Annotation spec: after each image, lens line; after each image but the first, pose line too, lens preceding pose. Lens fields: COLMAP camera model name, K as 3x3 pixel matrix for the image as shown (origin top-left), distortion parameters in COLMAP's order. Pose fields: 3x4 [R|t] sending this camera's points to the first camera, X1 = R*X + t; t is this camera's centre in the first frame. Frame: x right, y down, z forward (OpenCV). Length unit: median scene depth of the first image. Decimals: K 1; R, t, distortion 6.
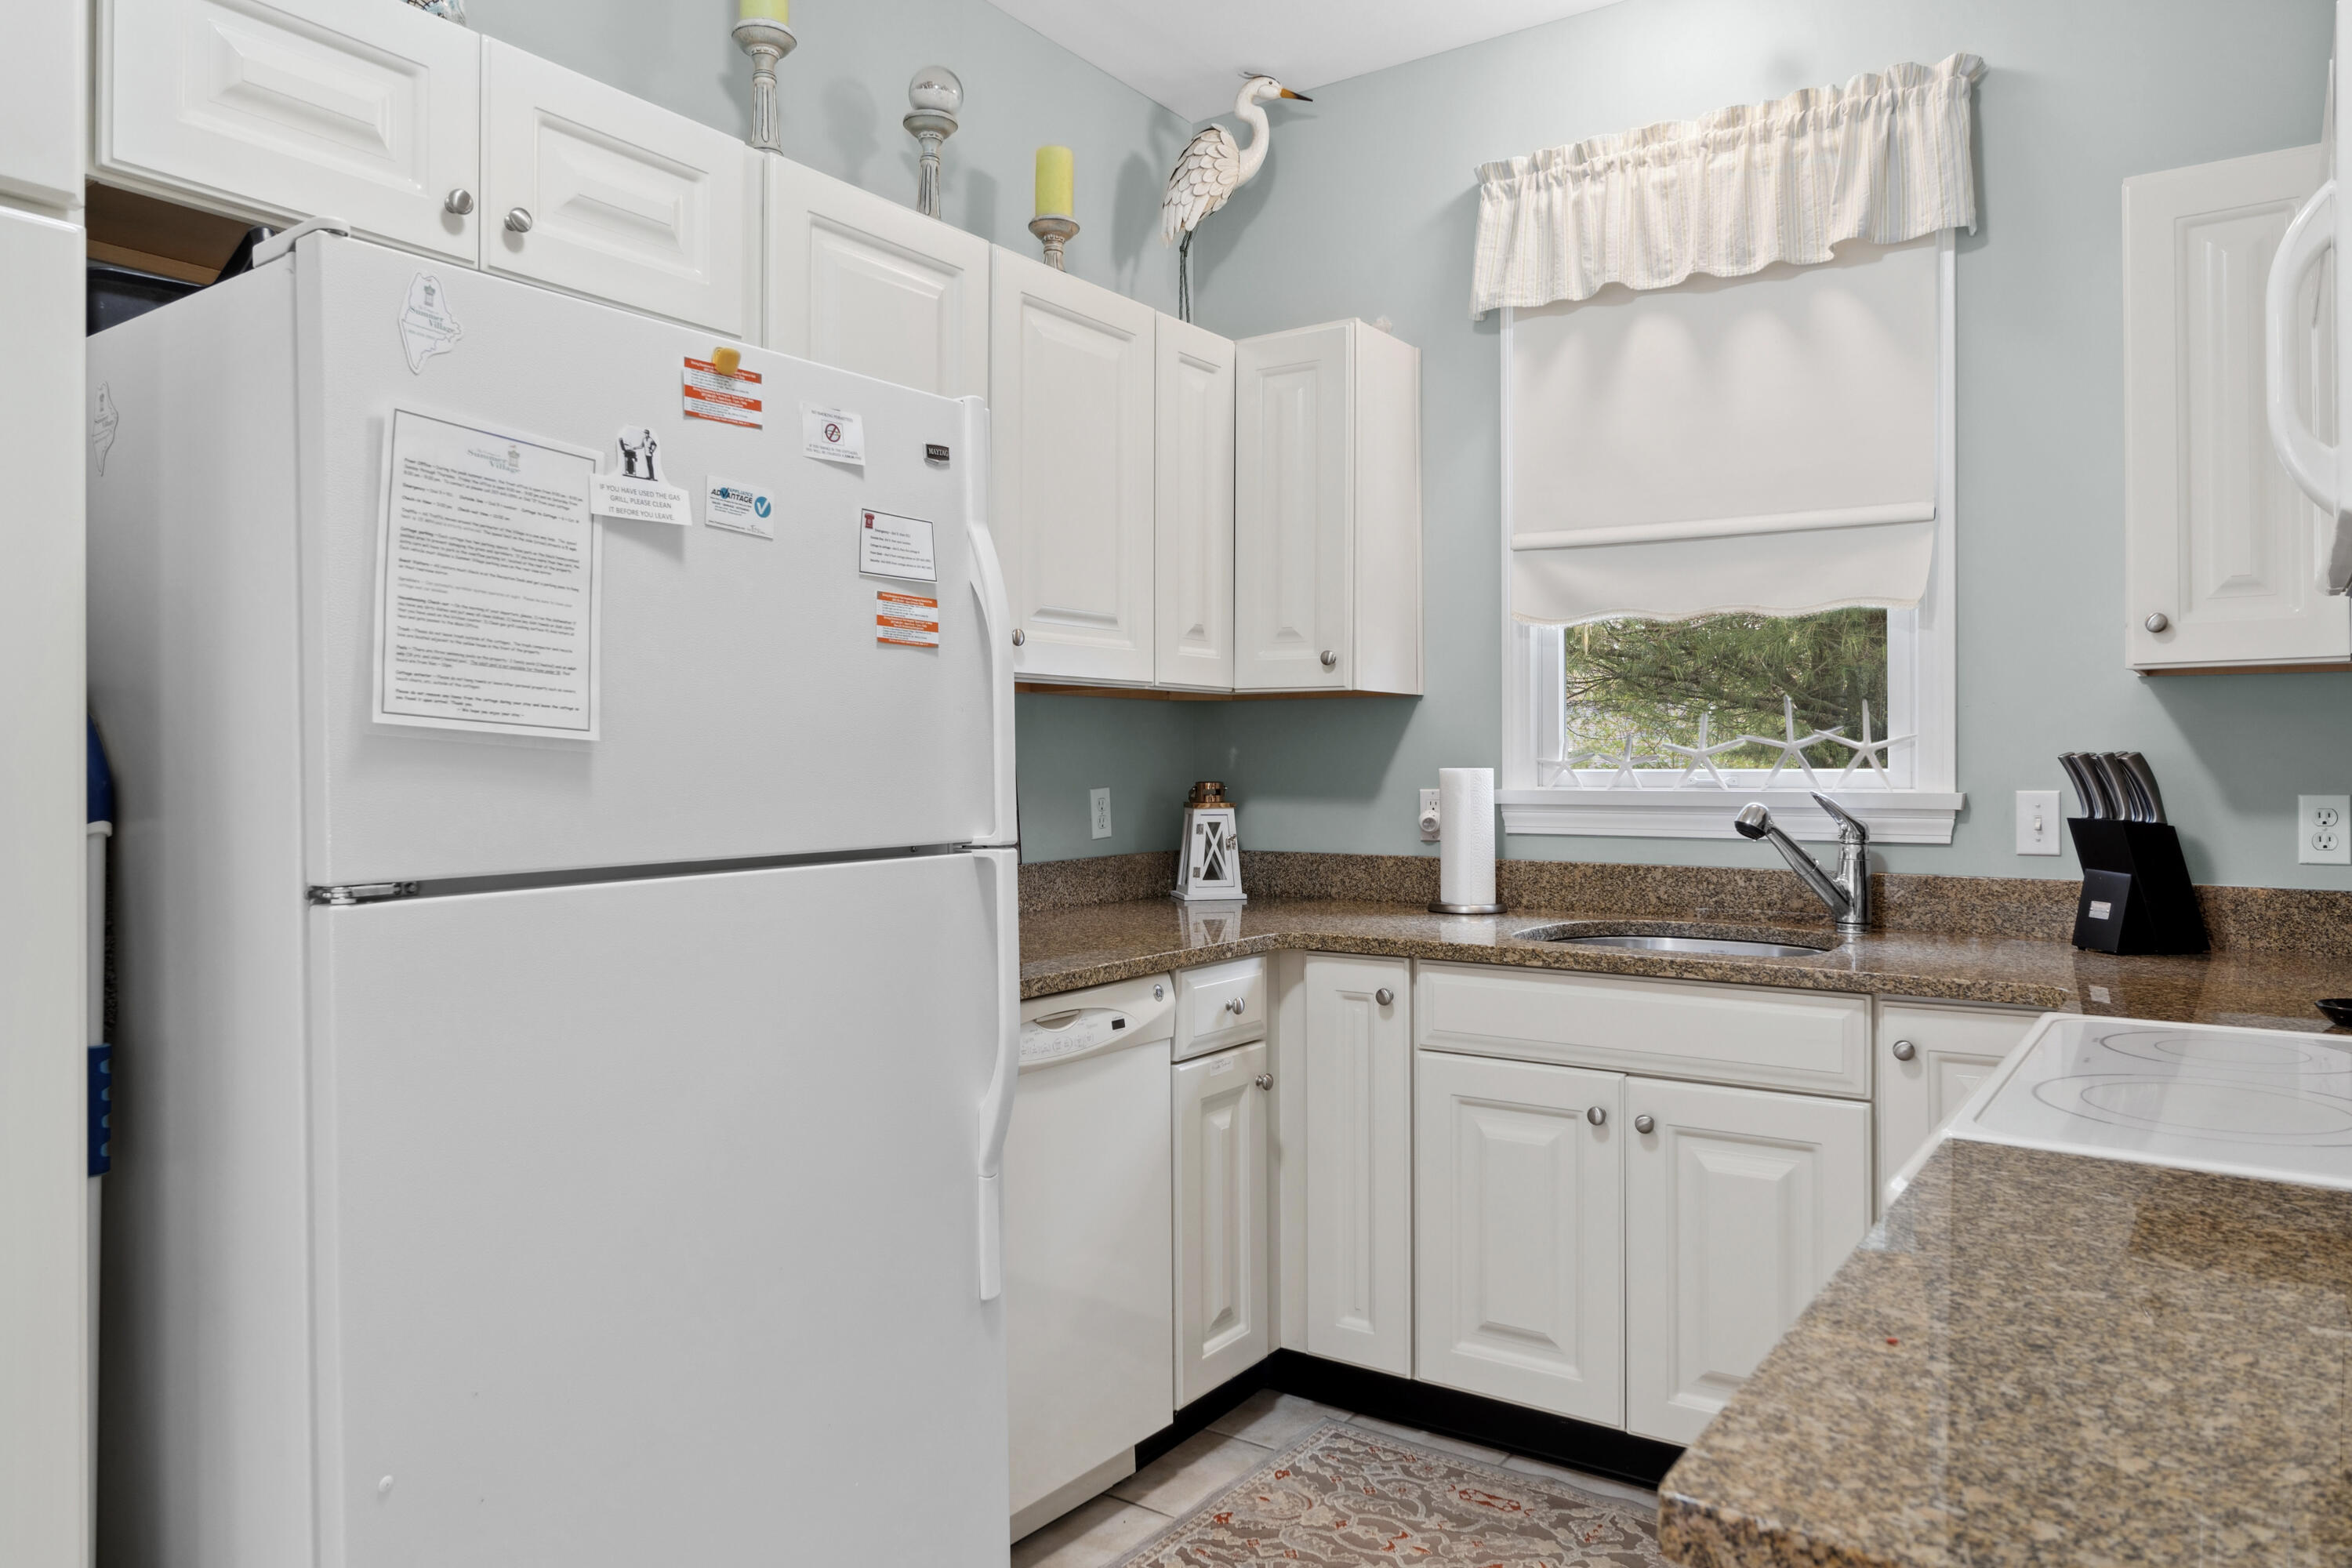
lens RADIAL K [[1607.2, 0, 1171.7], [0, 1607.2, 781.1], [0, 0, 1]] dist [0.000451, -0.004373]
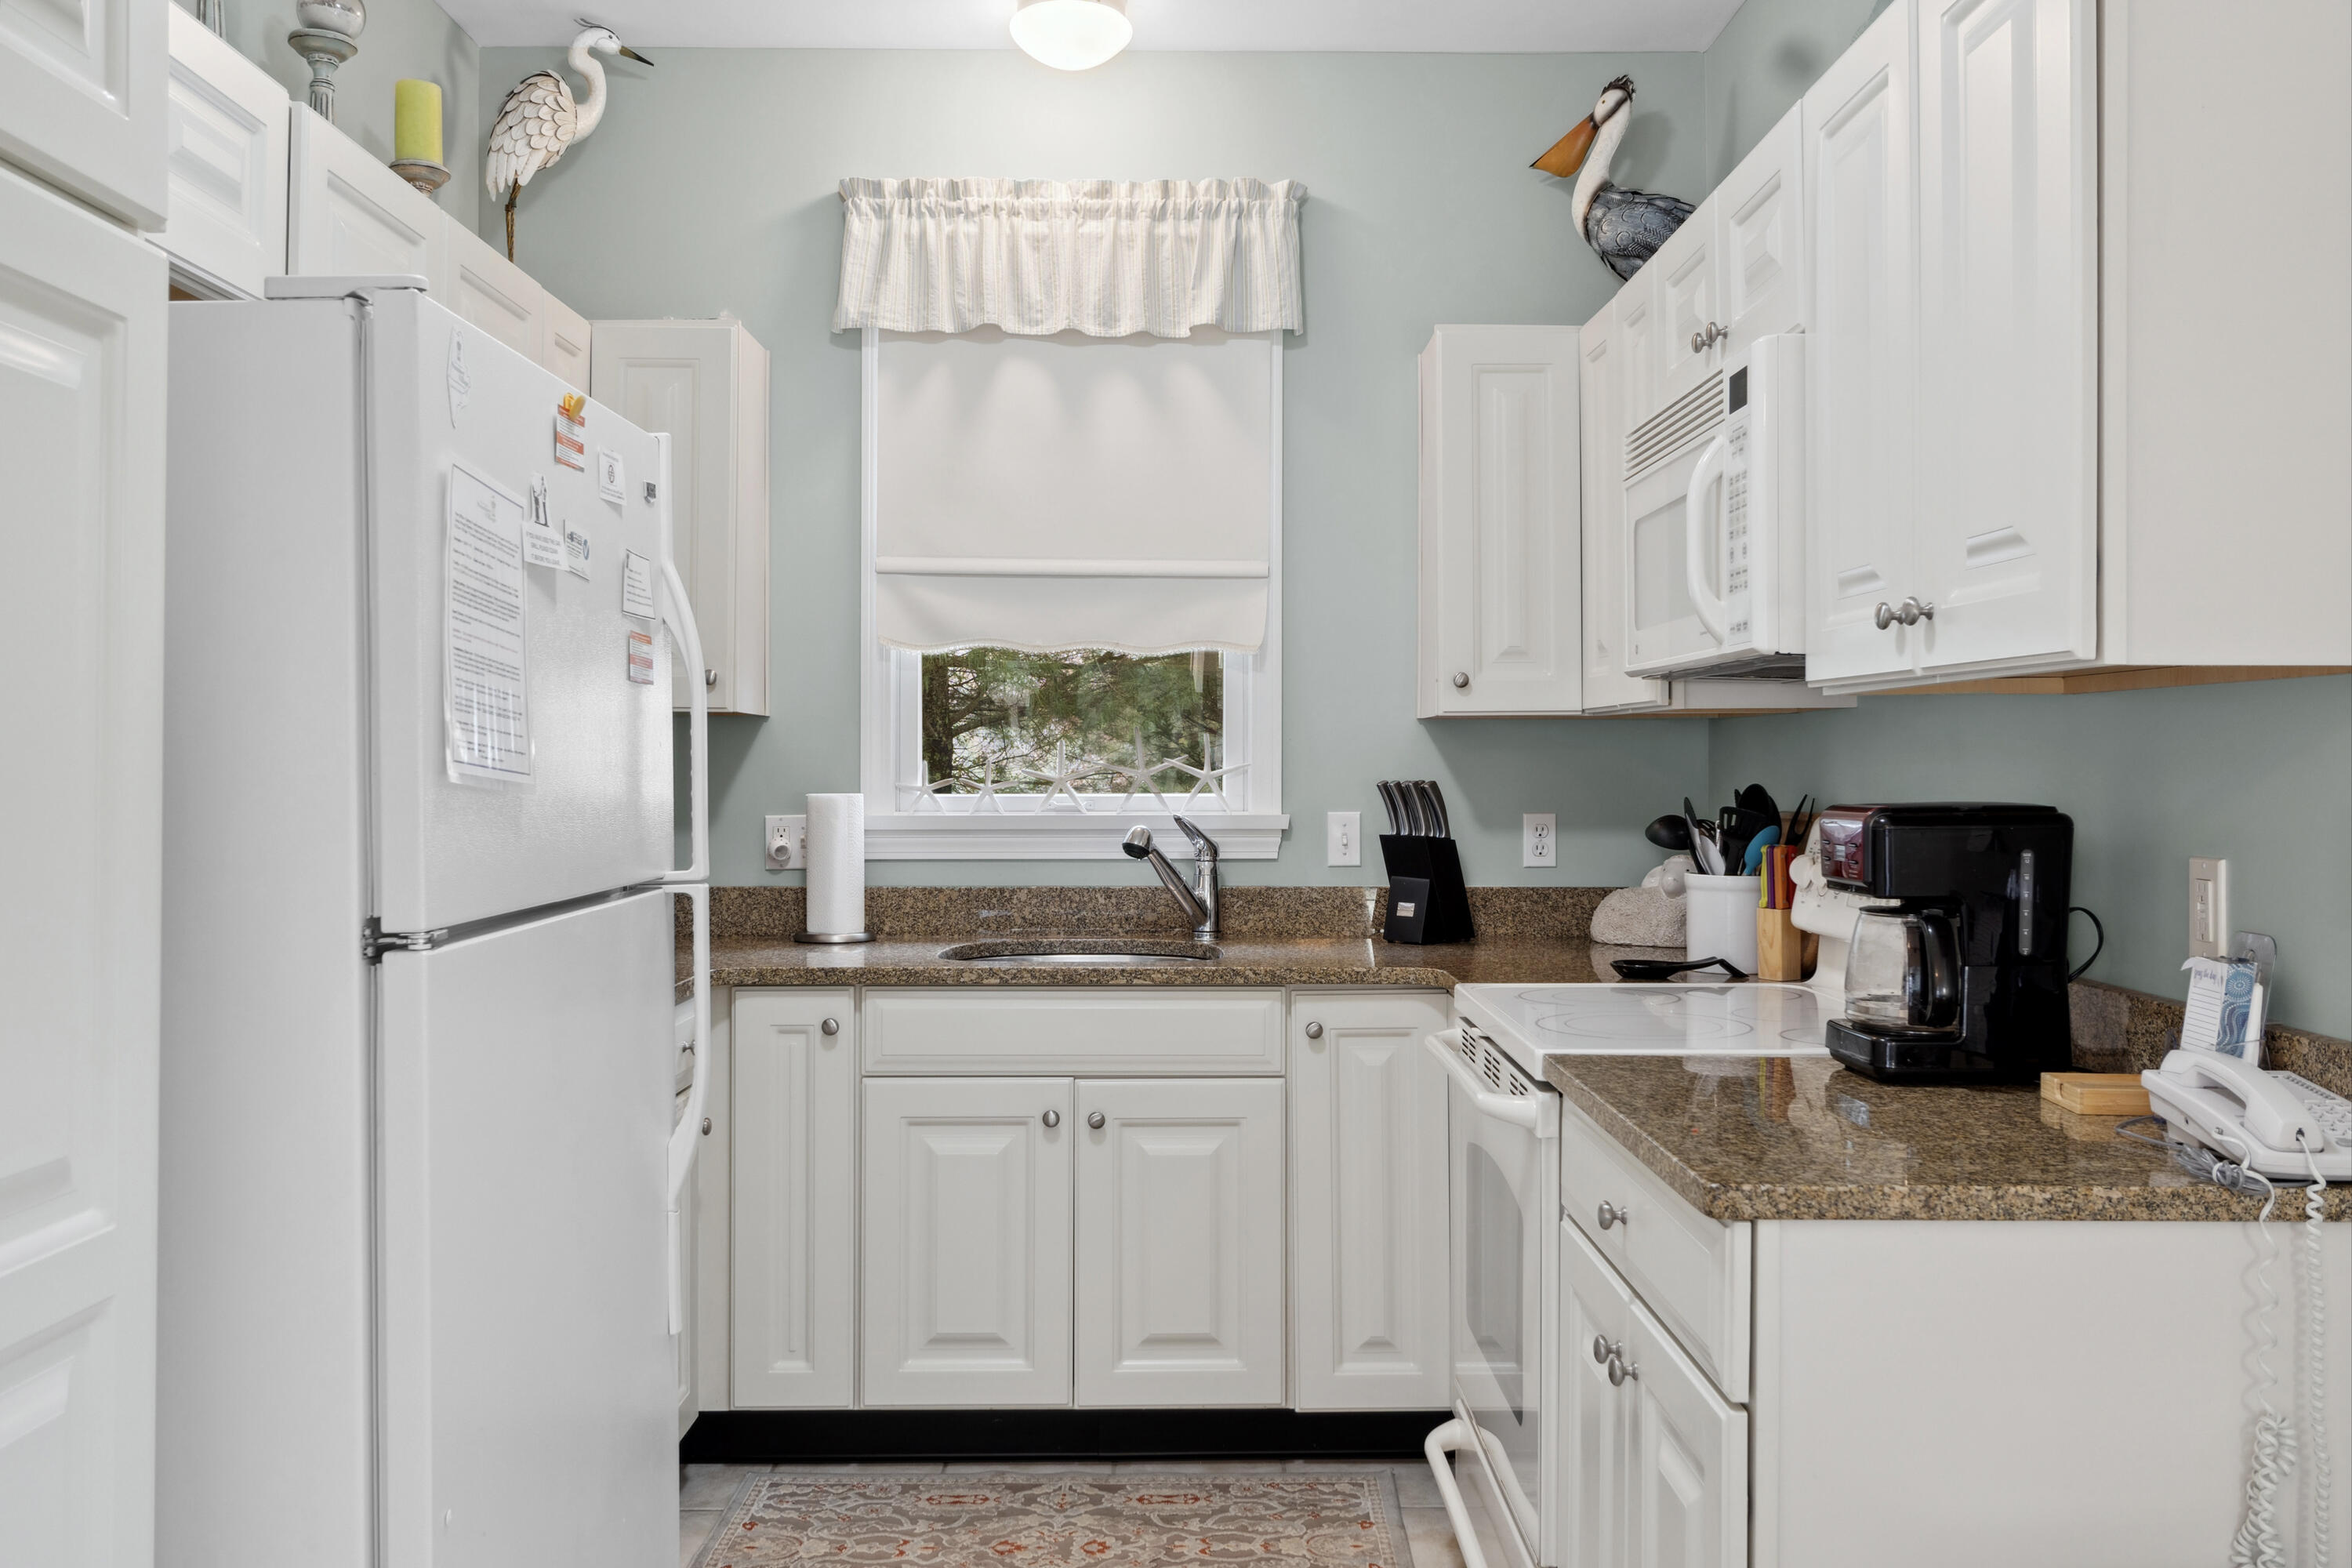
lens RADIAL K [[2171.1, 0, 1177.8], [0, 2171.1, 783.1], [0, 0, 1]] dist [0.005441, -0.019221]
pose [[0.801596, -0.002928, 0.597860, -0.501160], [0.005153, 0.999985, -0.002011, -0.012352], [-0.597844, 0.004693, 0.801598, -0.204438]]
